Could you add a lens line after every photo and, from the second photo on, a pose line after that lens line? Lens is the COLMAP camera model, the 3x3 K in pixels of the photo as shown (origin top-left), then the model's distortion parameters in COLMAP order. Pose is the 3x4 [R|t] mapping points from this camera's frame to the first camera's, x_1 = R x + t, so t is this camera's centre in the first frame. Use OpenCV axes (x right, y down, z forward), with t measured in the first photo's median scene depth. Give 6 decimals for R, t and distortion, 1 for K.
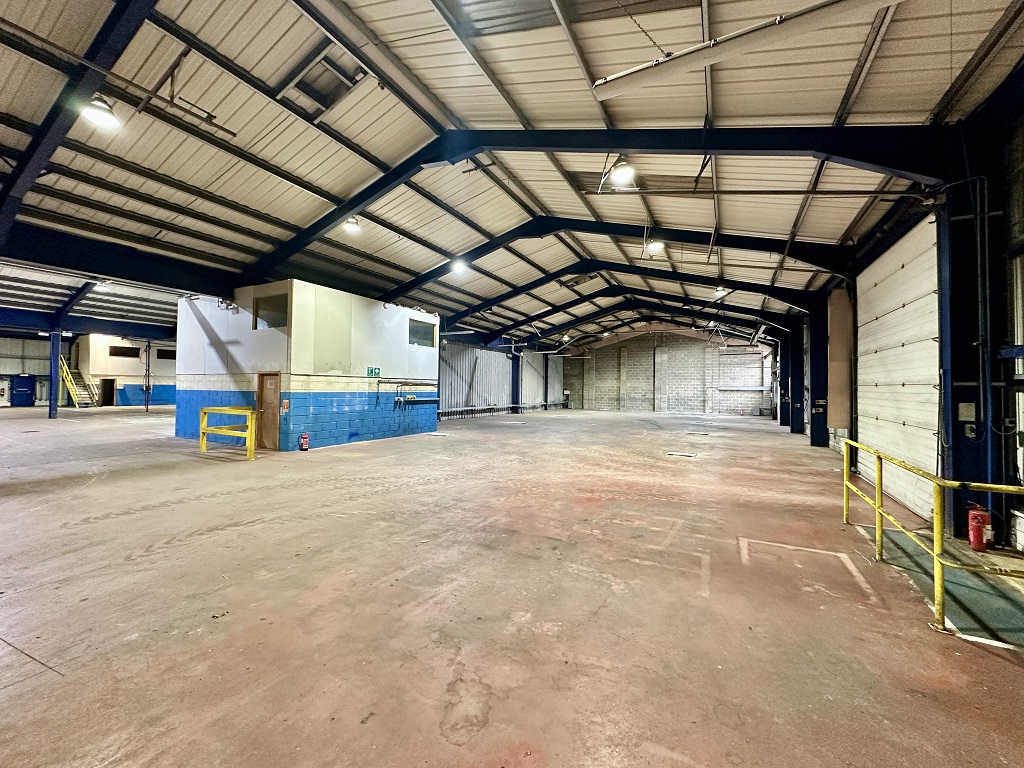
lens RADIAL K [[409.1, 0, 509.5], [0, 409.1, 383.9], [0, 0, 1]] dist [-0.003505, 0.000377]
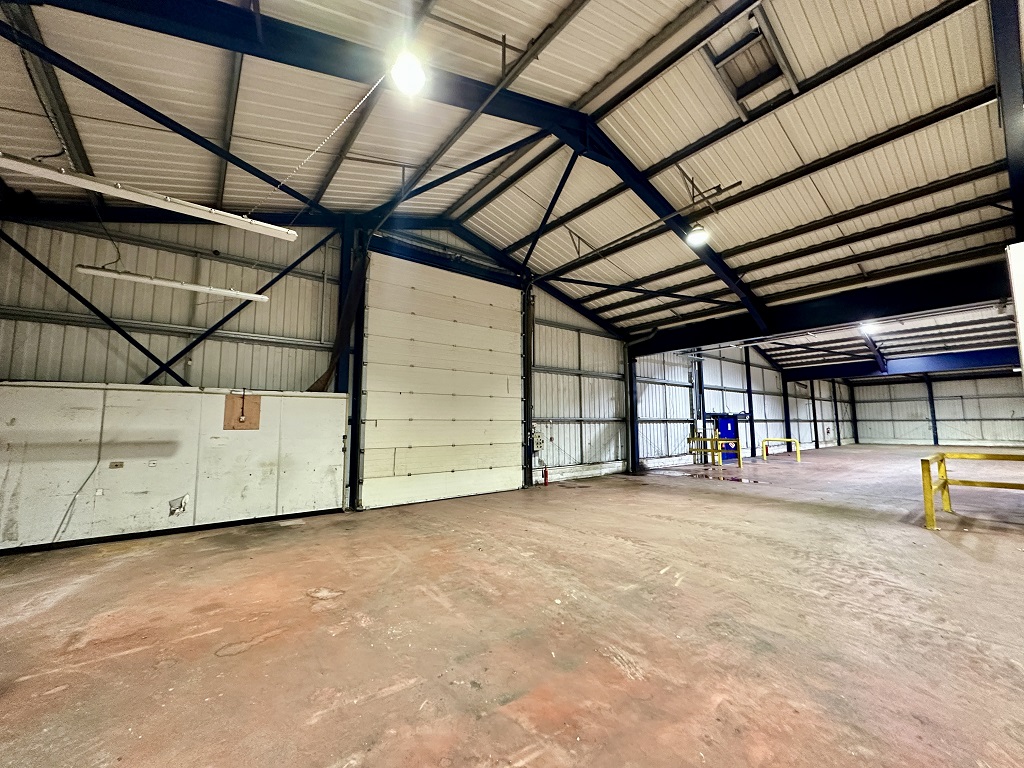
lens RADIAL K [[409.1, 0, 518.2], [0, 409.1, 385.1], [0, 0, 1]] dist [-0.003505, 0.000377]
pose [[-0.393887, -0.097573, -0.913965, 0.410306], [0.009081, 0.993888, -0.110019, 0.012396], [0.919114, -0.051635, -0.390593, 0.773381]]
